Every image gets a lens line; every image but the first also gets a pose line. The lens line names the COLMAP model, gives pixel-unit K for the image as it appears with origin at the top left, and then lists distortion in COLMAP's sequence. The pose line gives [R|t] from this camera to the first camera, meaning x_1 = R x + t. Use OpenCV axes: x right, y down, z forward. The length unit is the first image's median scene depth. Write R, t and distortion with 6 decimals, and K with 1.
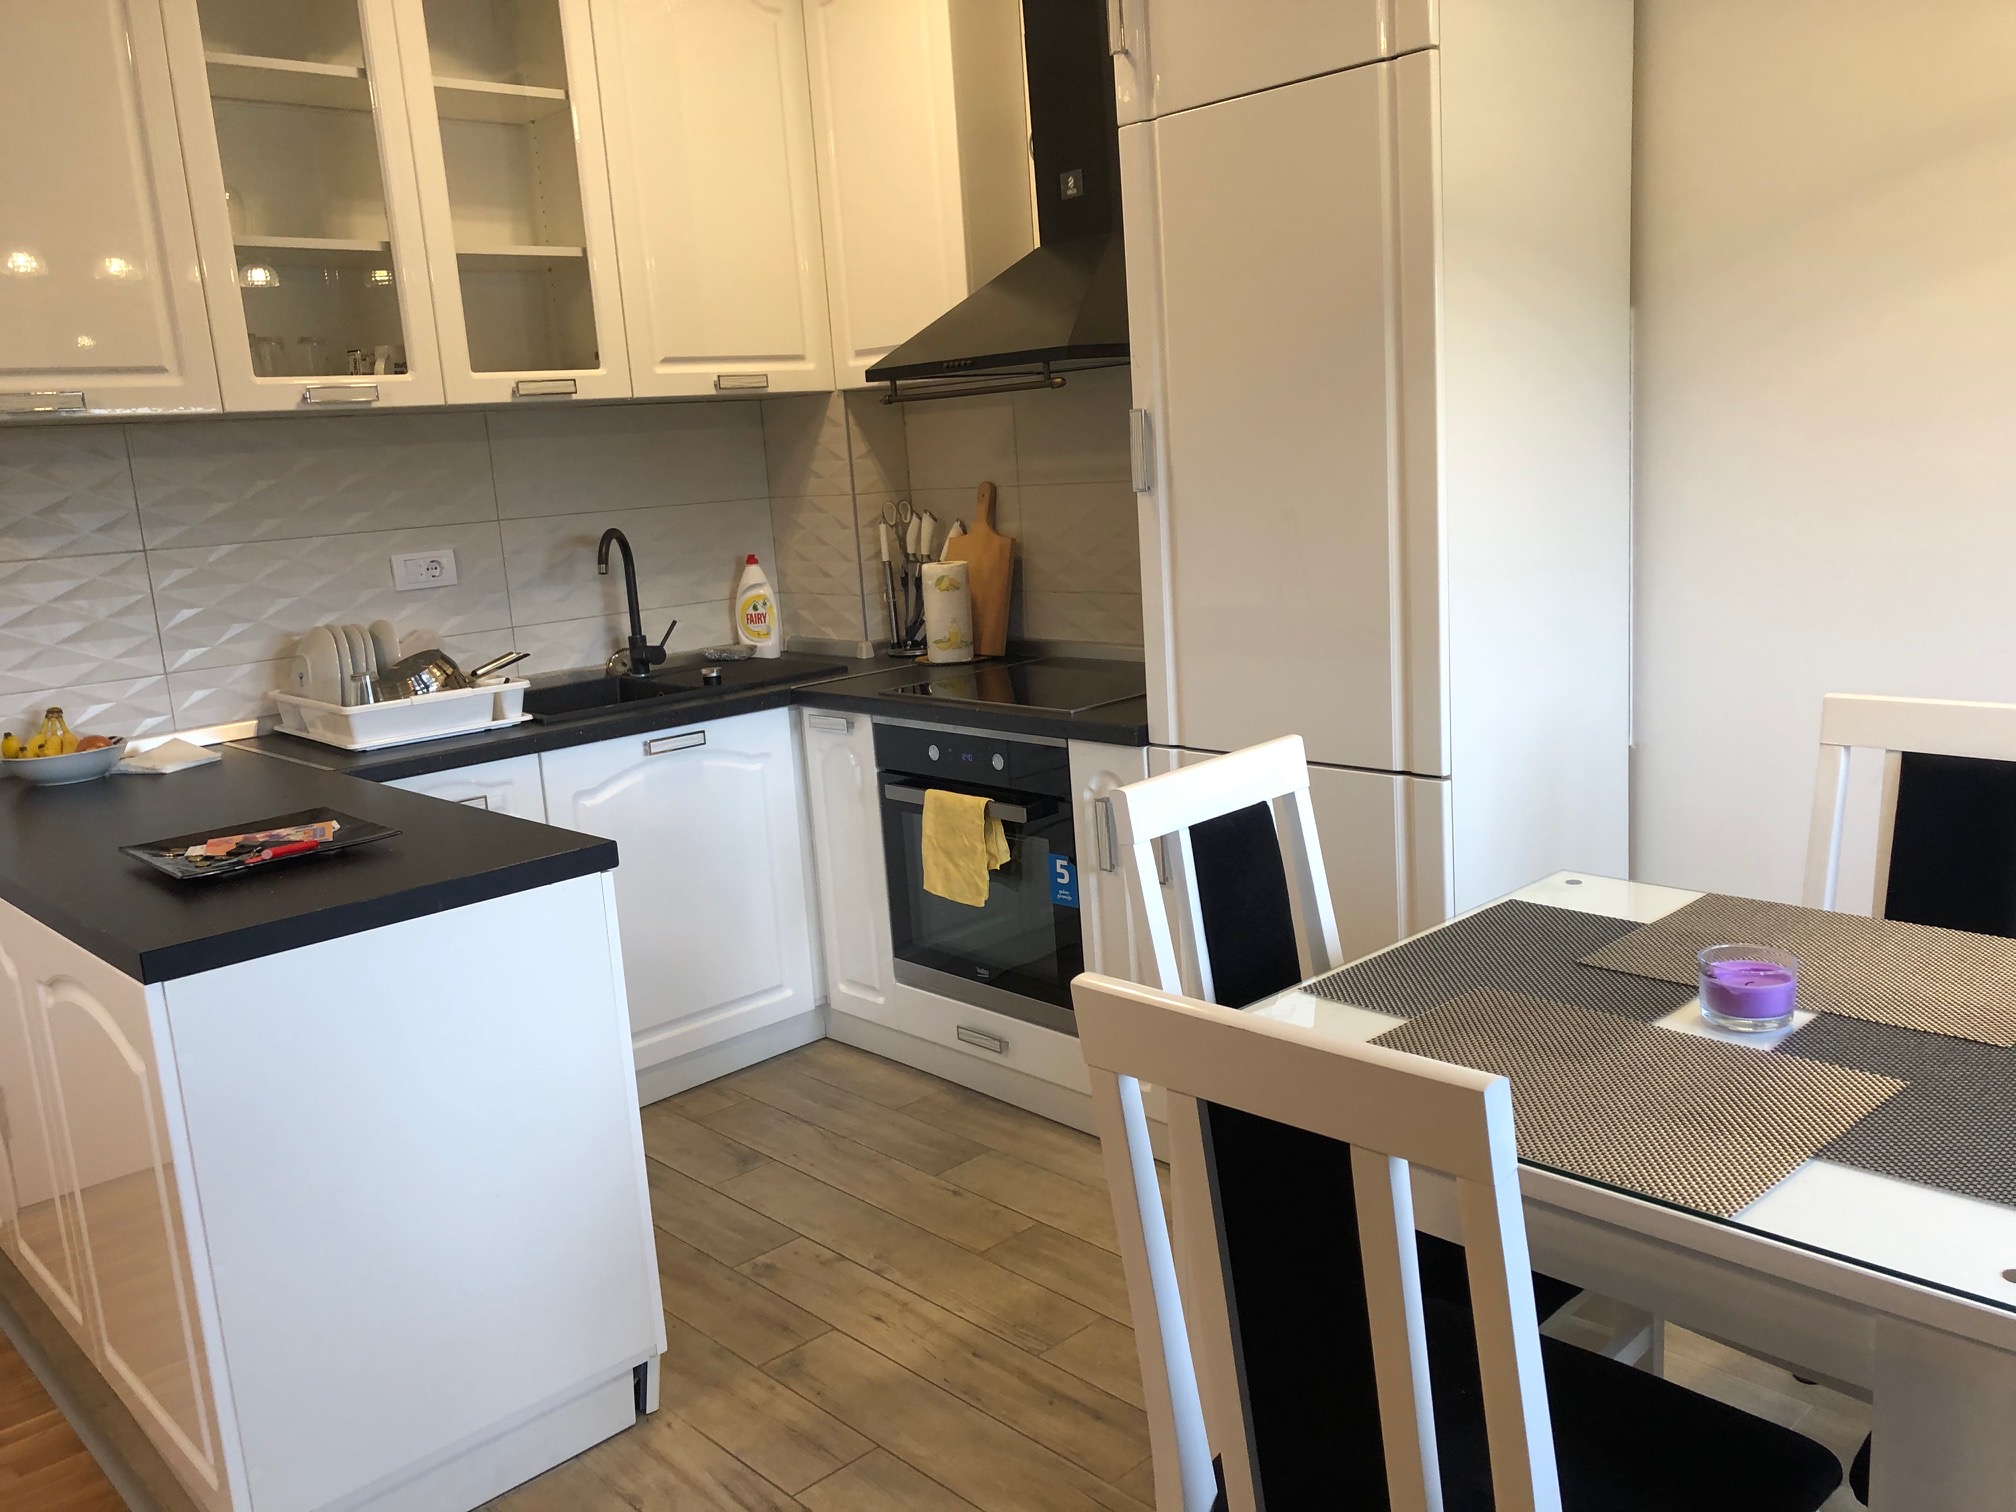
lens RADIAL K [[1631.5, 0, 1006.7], [0, 1631.5, 769.3], [0, 0, 1]] dist [-0.007216, -0.006749]
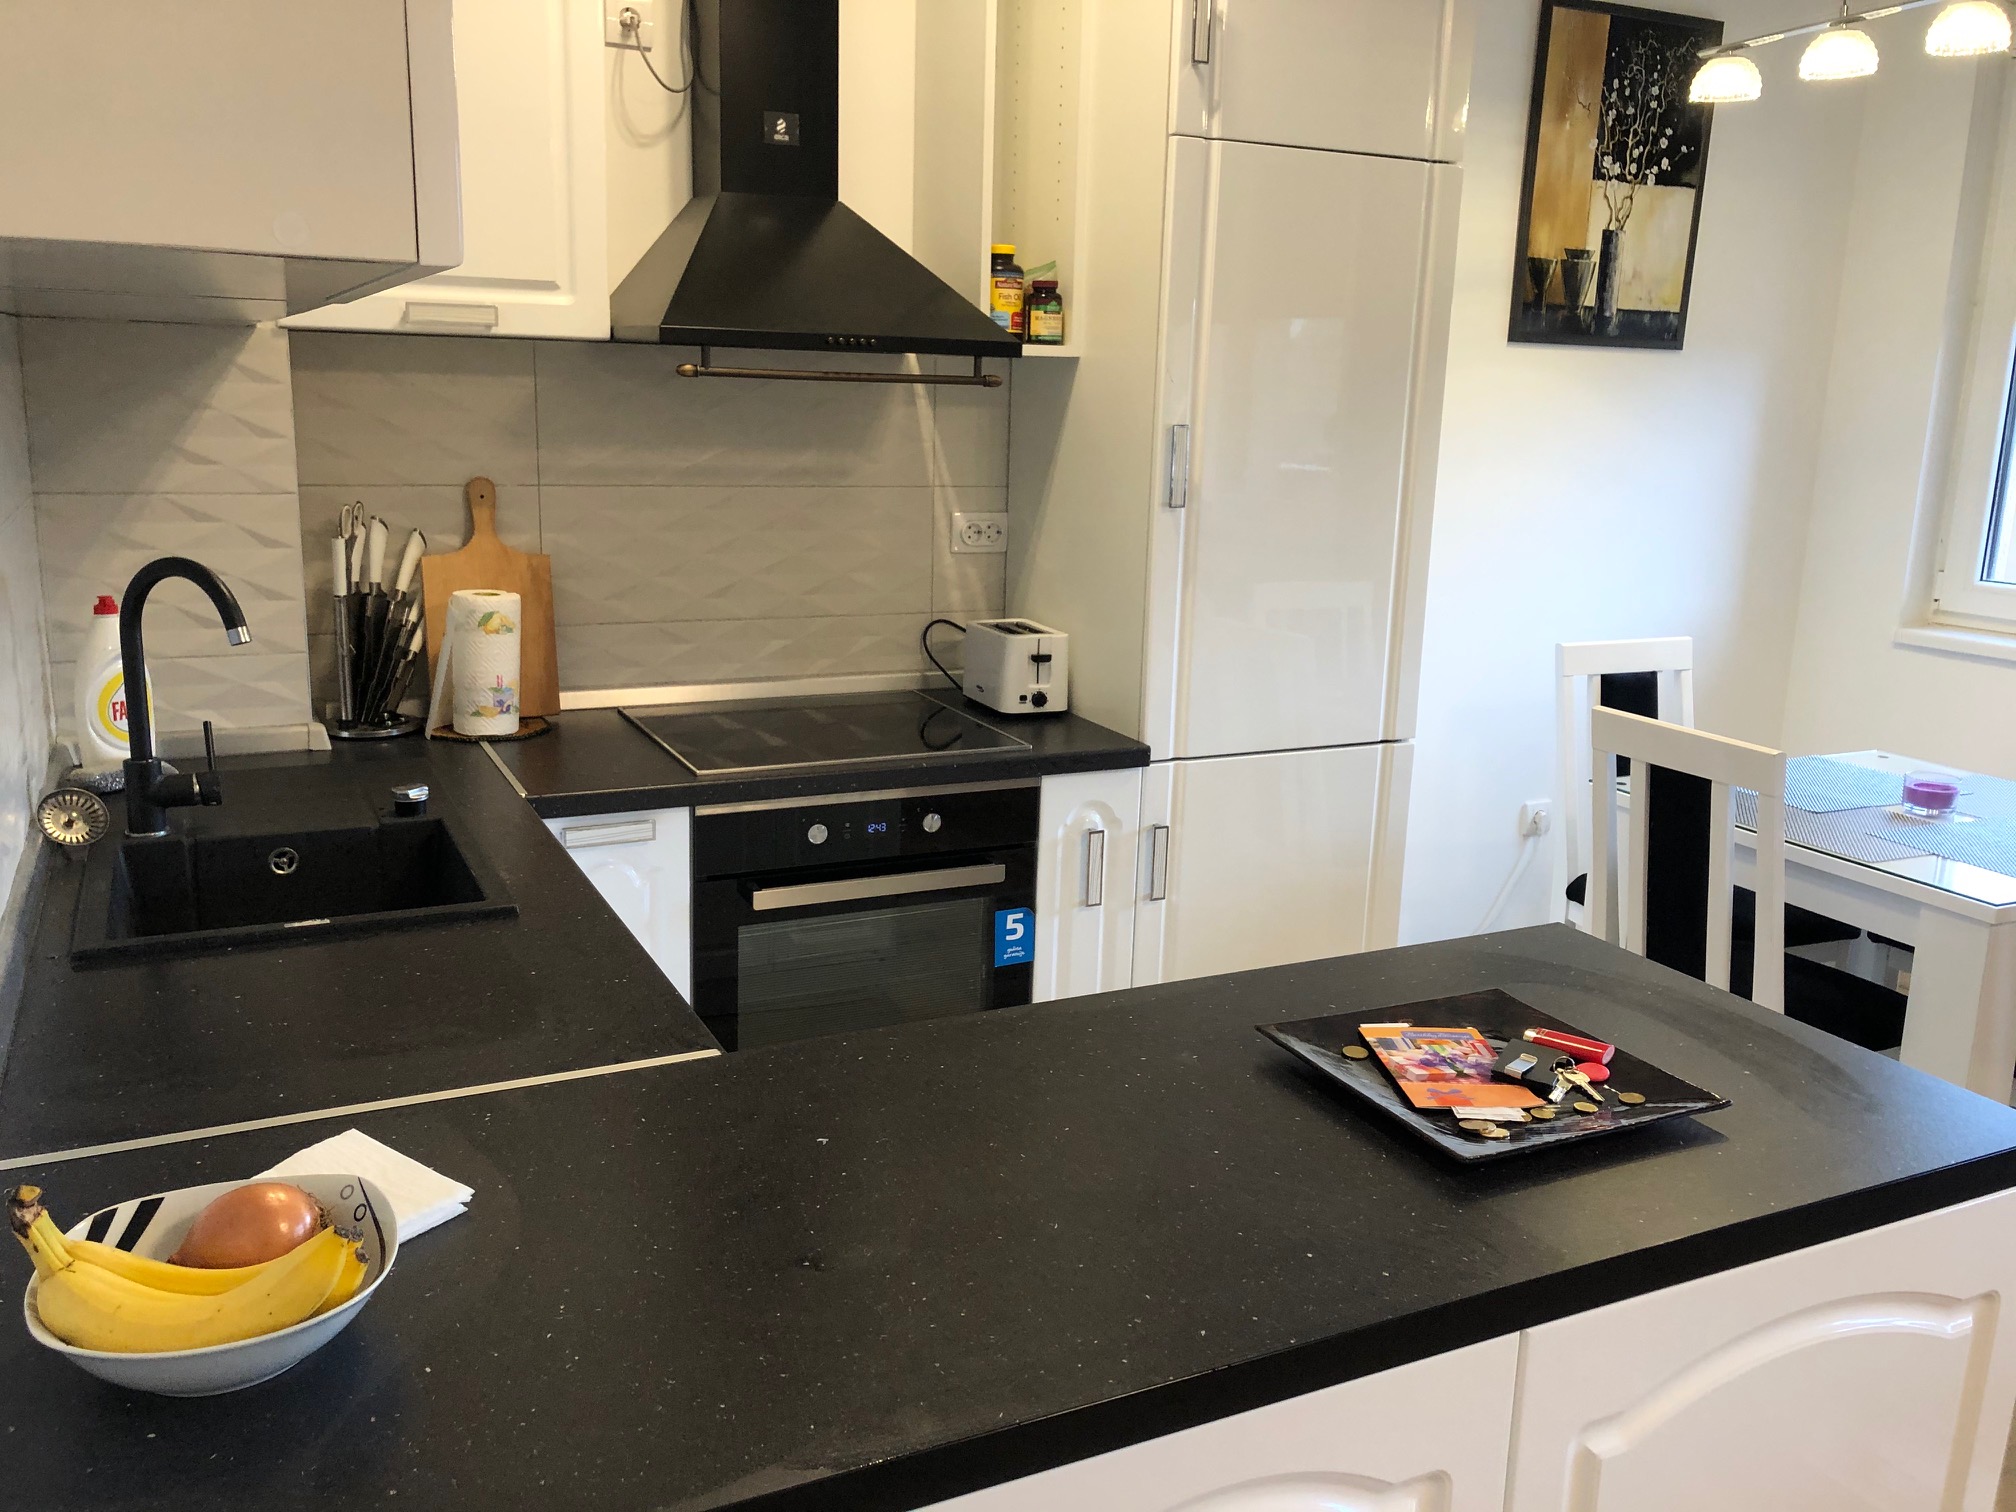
lens RADIAL K [[1631.5, 0, 1008.6], [0, 1631.5, 737.2], [0, 0, 1]] dist [-0.007216, -0.006749]
pose [[0.274635, -0.124676, 0.953431, -0.752557], [0.139951, 0.986182, 0.088647, -0.111482], [-0.951309, 0.109088, 0.288289, 0.684381]]
